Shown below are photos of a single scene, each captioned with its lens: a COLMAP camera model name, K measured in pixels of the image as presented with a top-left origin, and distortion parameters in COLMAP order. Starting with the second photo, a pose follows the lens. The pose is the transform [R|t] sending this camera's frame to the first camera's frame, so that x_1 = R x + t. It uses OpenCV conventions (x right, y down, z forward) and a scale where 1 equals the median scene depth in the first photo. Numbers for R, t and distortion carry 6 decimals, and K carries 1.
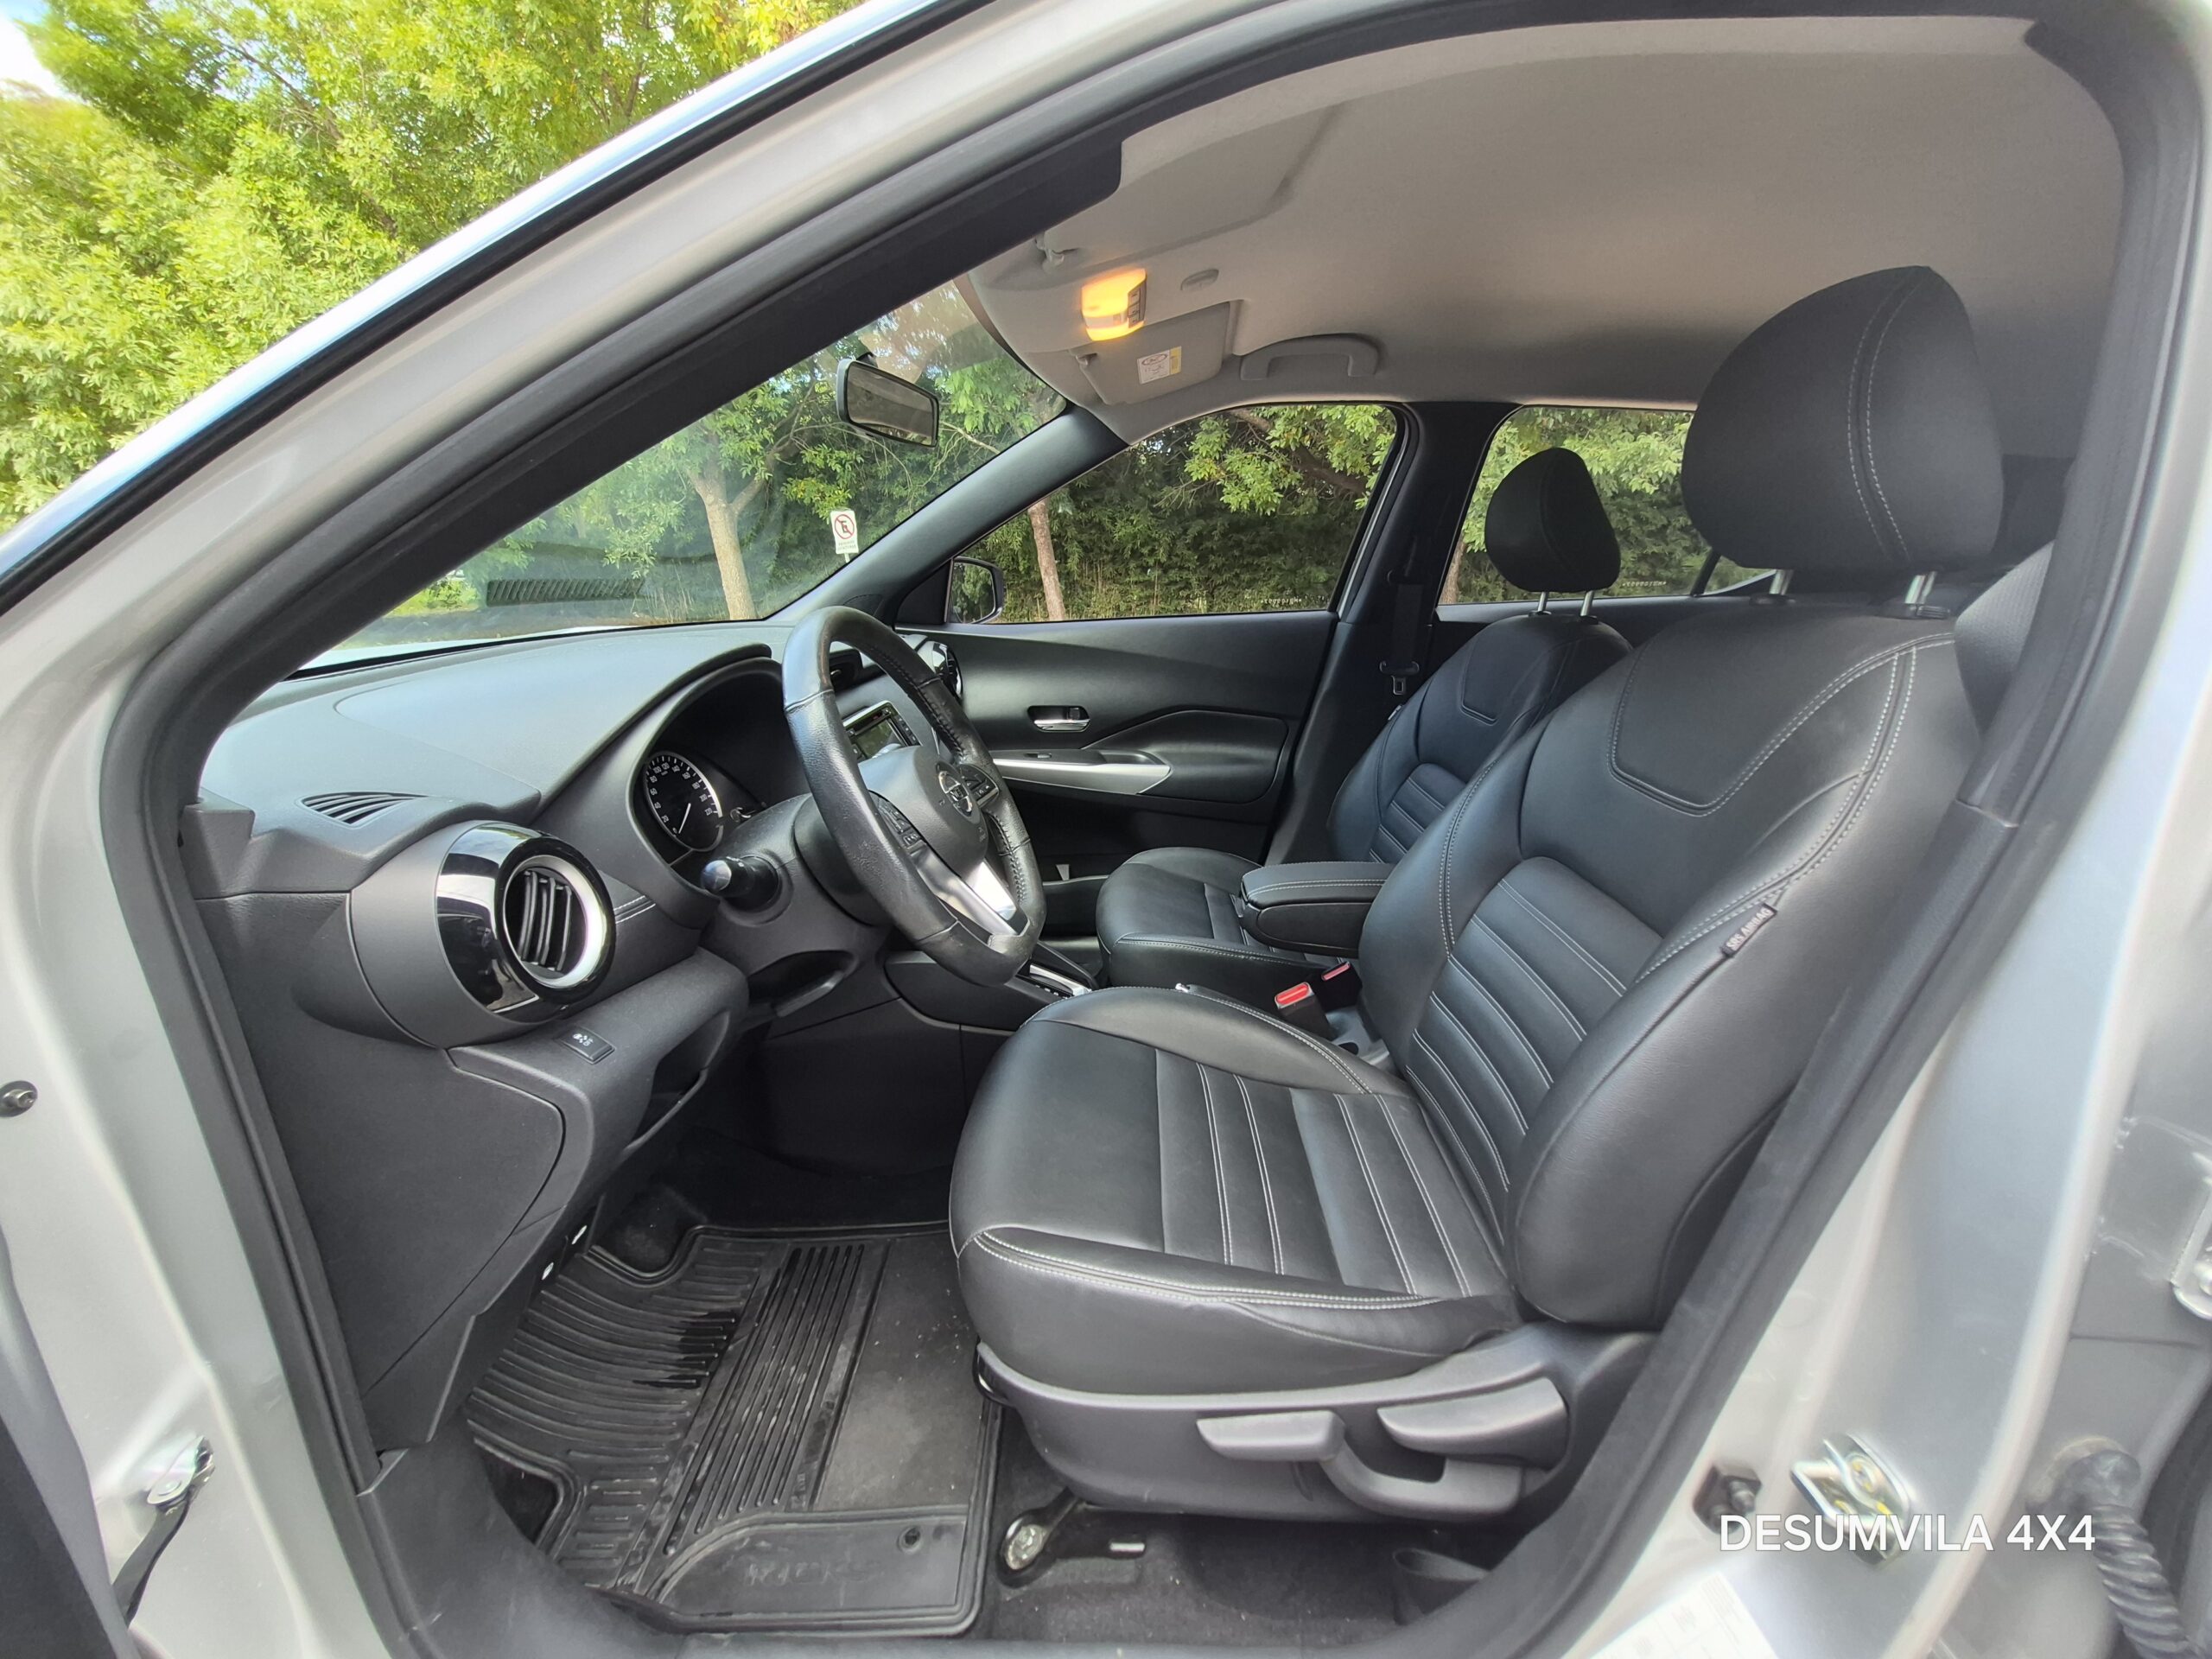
lens RADIAL K [[862.9, 0, 1118.6], [0, 862.9, 843.6], [0, 0, 1]] dist [-0.001222, -0.000242]
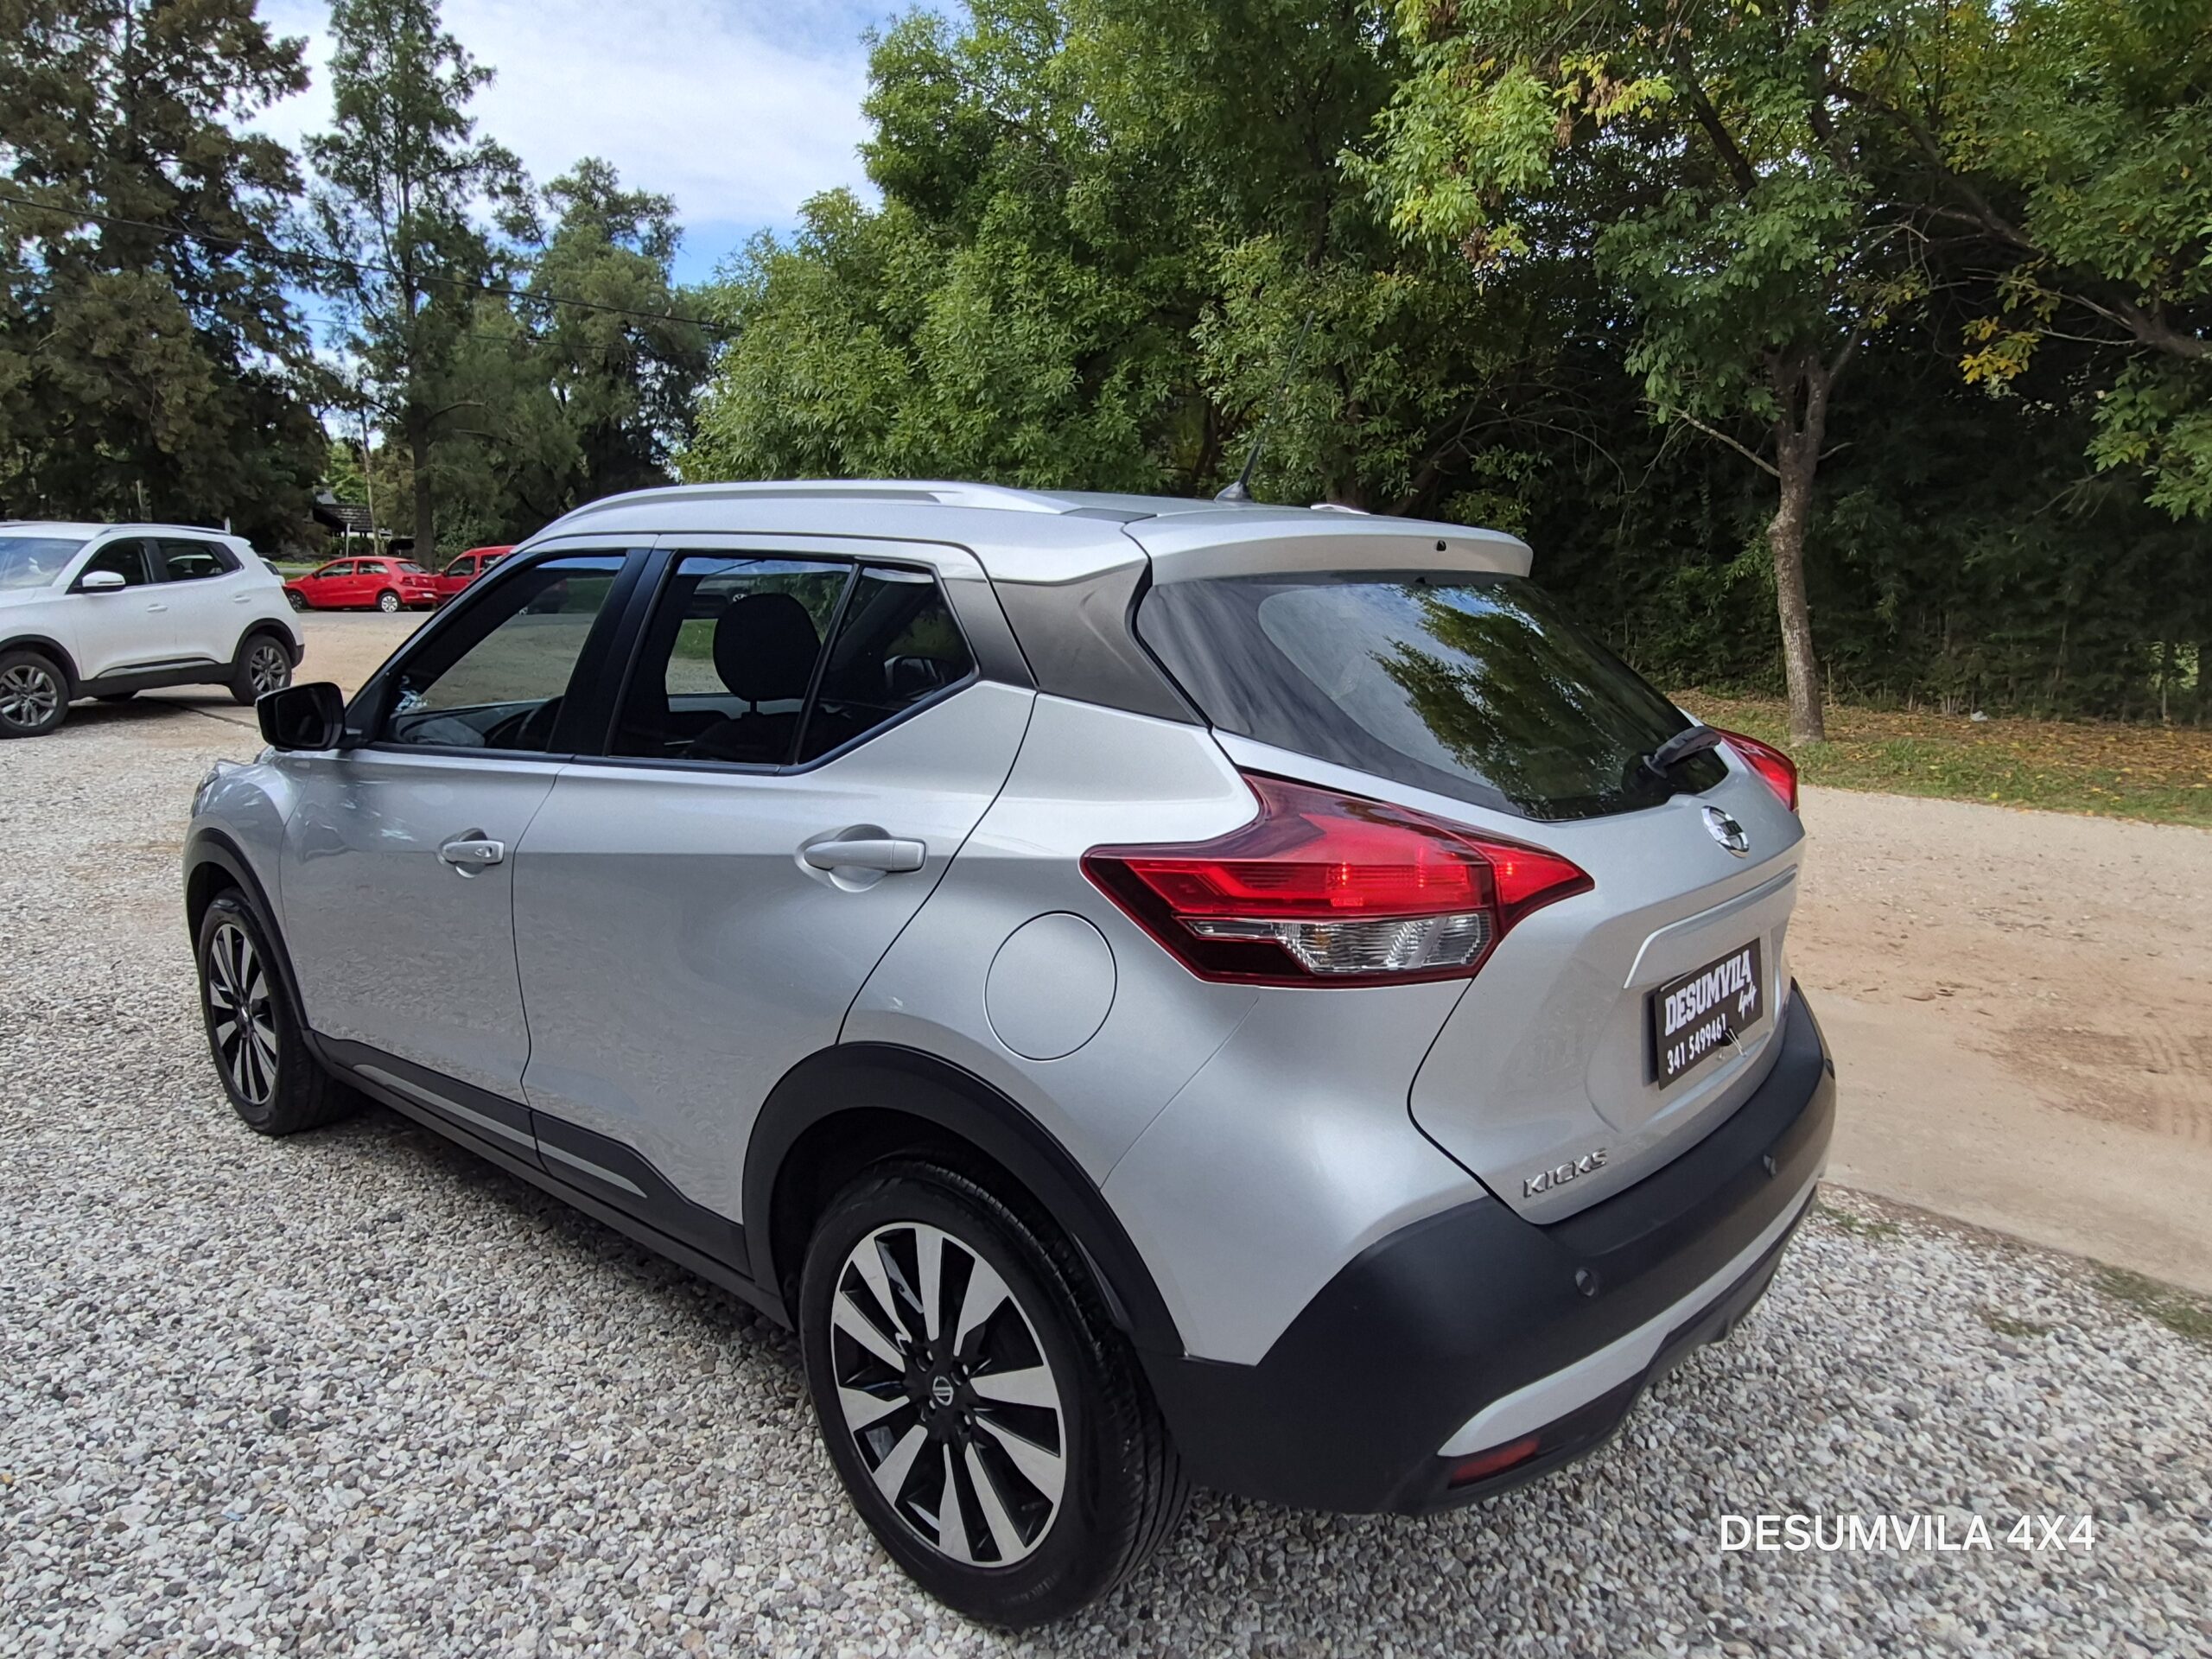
lens RADIAL K [[1440.7, 0, 1115.1], [0, 1440.7, 815.8], [0, 0, 1]] dist [0.009875, -0.007732]
pose [[0.764770, 0.102274, -0.636135, 0.261759], [-0.199851, 0.976279, -0.083303, 0.009956], [0.612525, 0.190840, 0.767068, -0.095327]]
